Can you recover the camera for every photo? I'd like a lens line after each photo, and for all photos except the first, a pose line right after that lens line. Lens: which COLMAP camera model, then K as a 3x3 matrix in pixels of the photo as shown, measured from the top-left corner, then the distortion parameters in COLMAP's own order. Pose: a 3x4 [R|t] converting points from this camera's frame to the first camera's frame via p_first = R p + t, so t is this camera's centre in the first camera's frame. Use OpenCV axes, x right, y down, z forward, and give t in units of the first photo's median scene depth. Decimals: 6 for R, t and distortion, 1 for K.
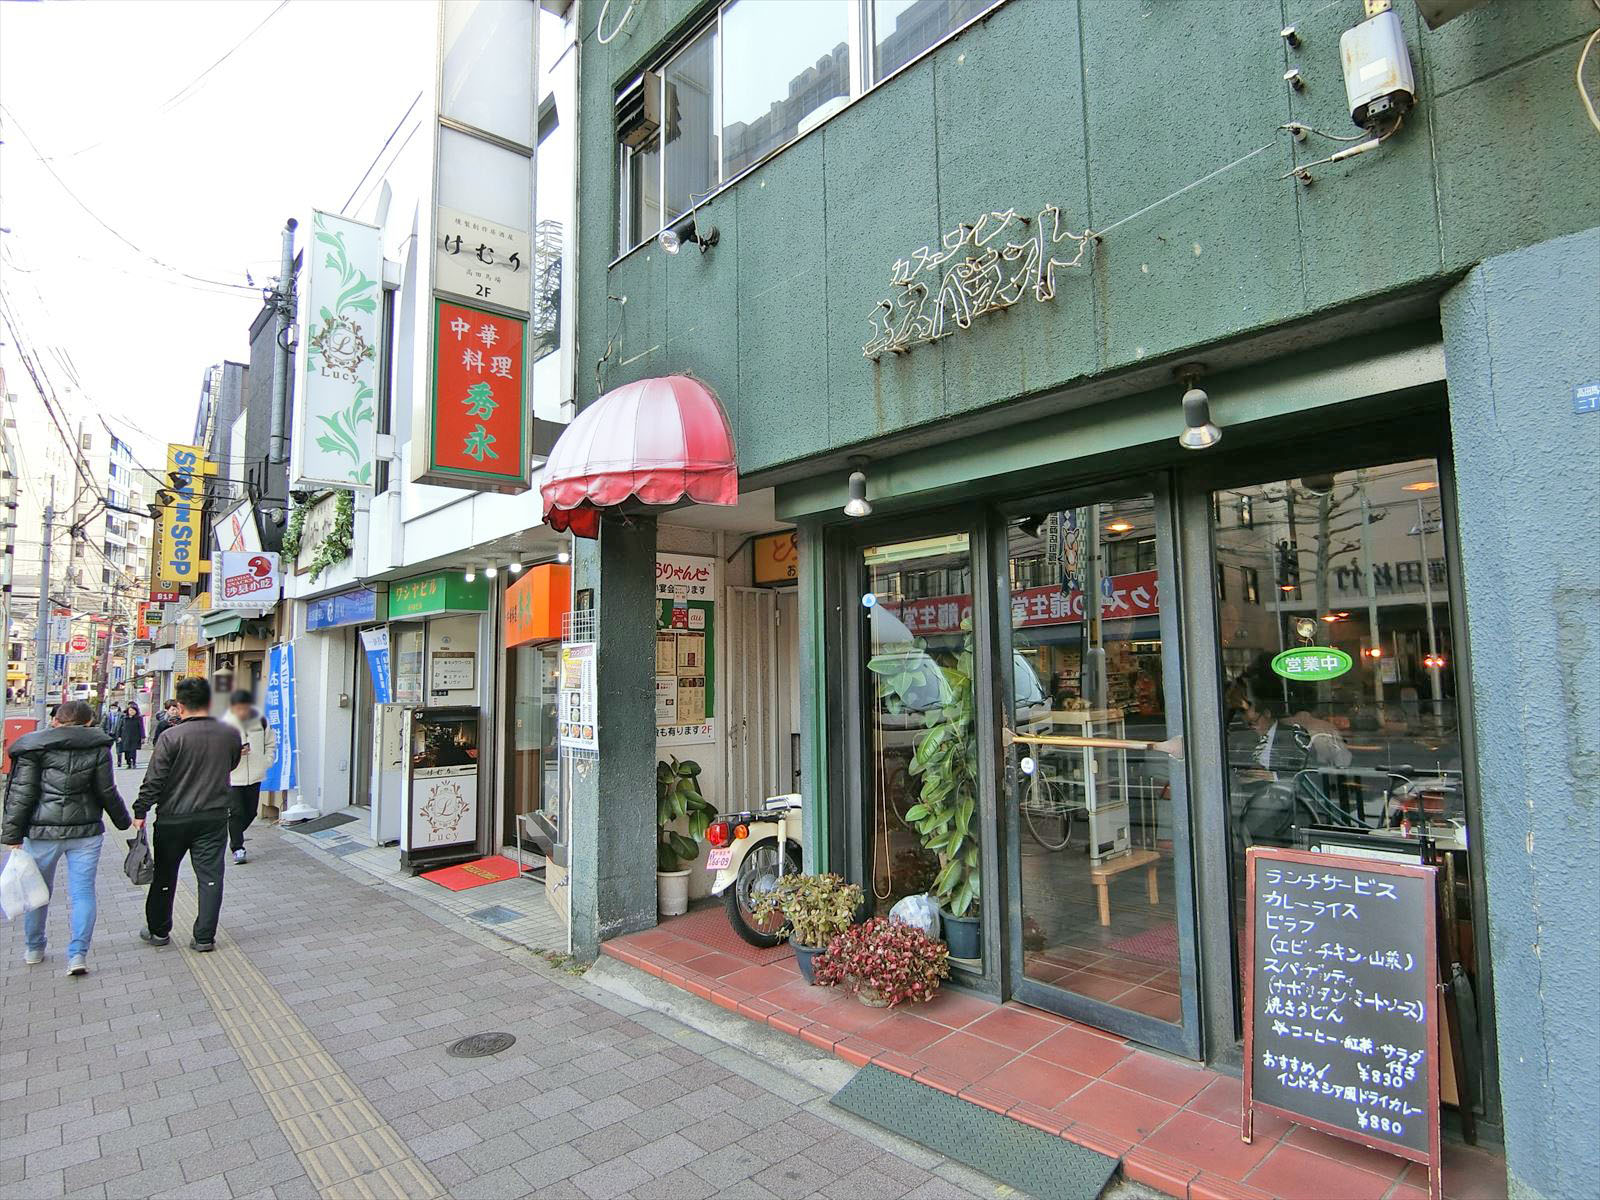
lens RADIAL K [[883.1, 0, 798.5], [0, 883.1, 597.8], [0, 0, 1]] dist [-0.013402, -0.003509]
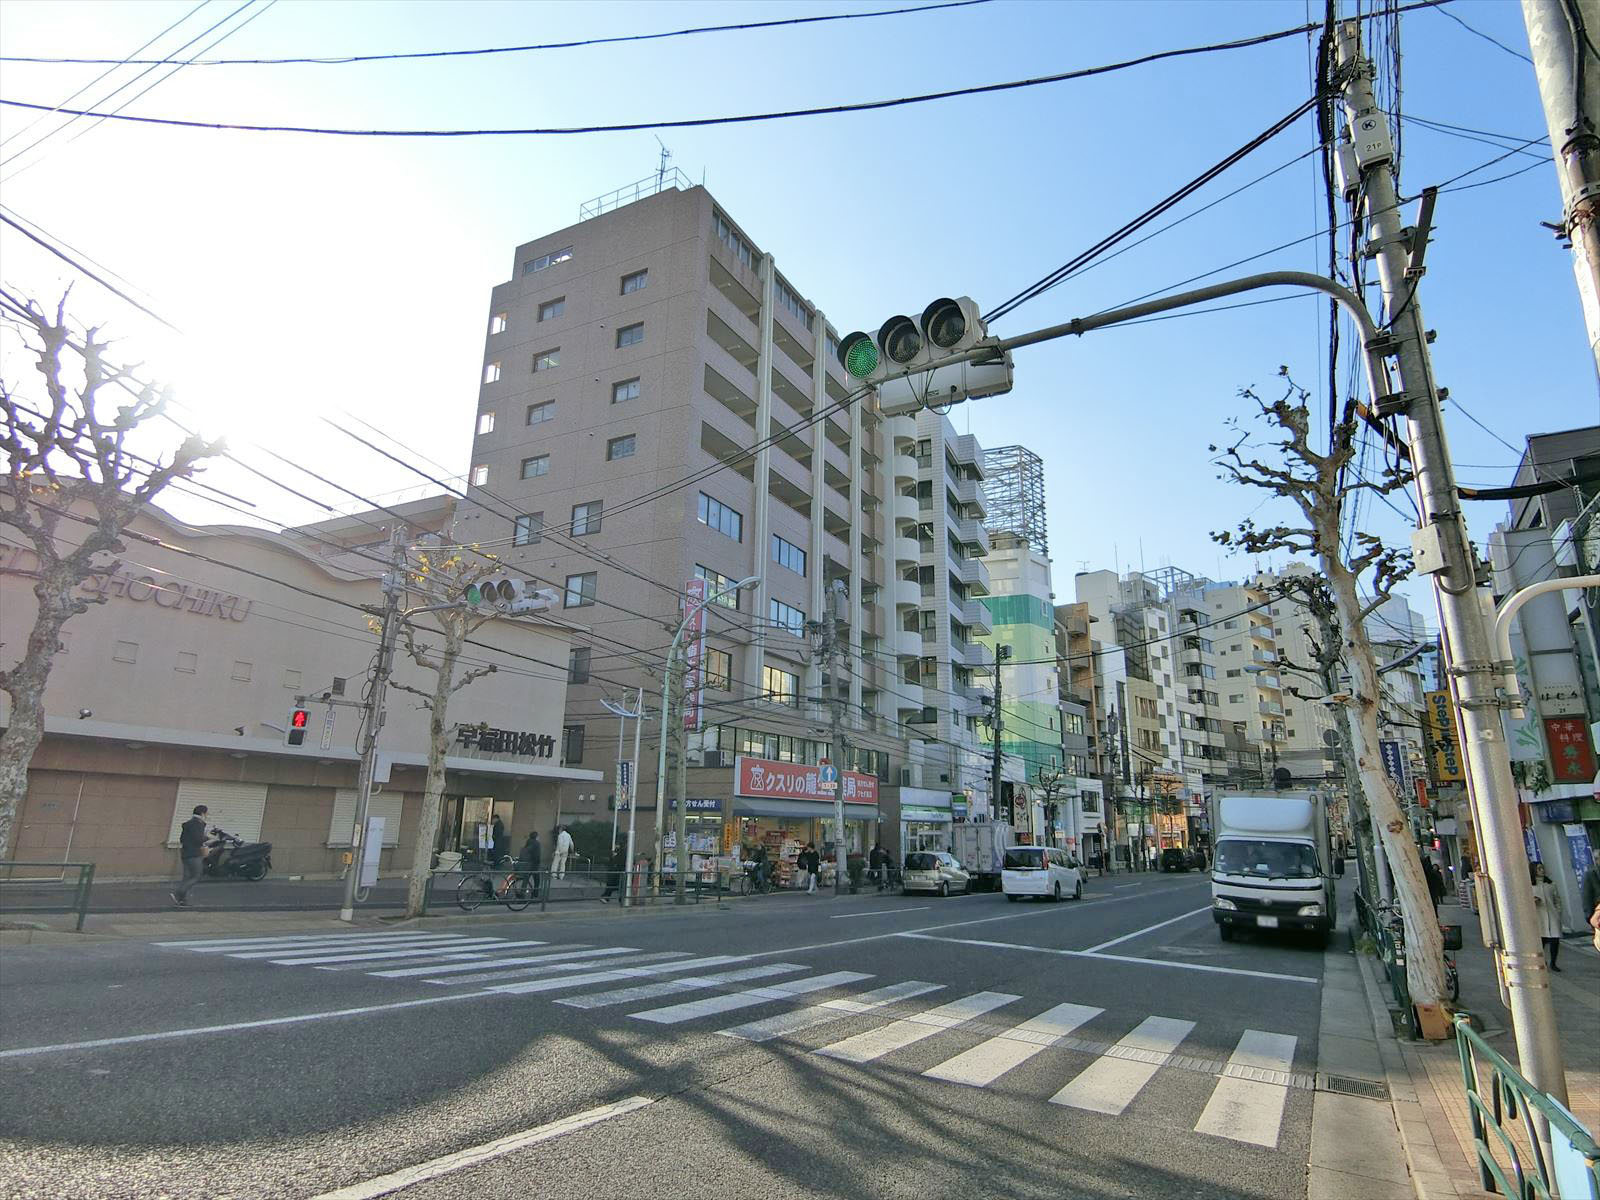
lens RADIAL K [[883.1, 0, 797.4], [0, 883.1, 588.7], [0, 0, 1]] dist [-0.013402, -0.003509]
pose [[0.329890, -0.237344, -0.913696, 1.446346], [0.068908, 0.971351, -0.227441, -0.262069], [0.941501, 0.012069, 0.336794, -2.199418]]
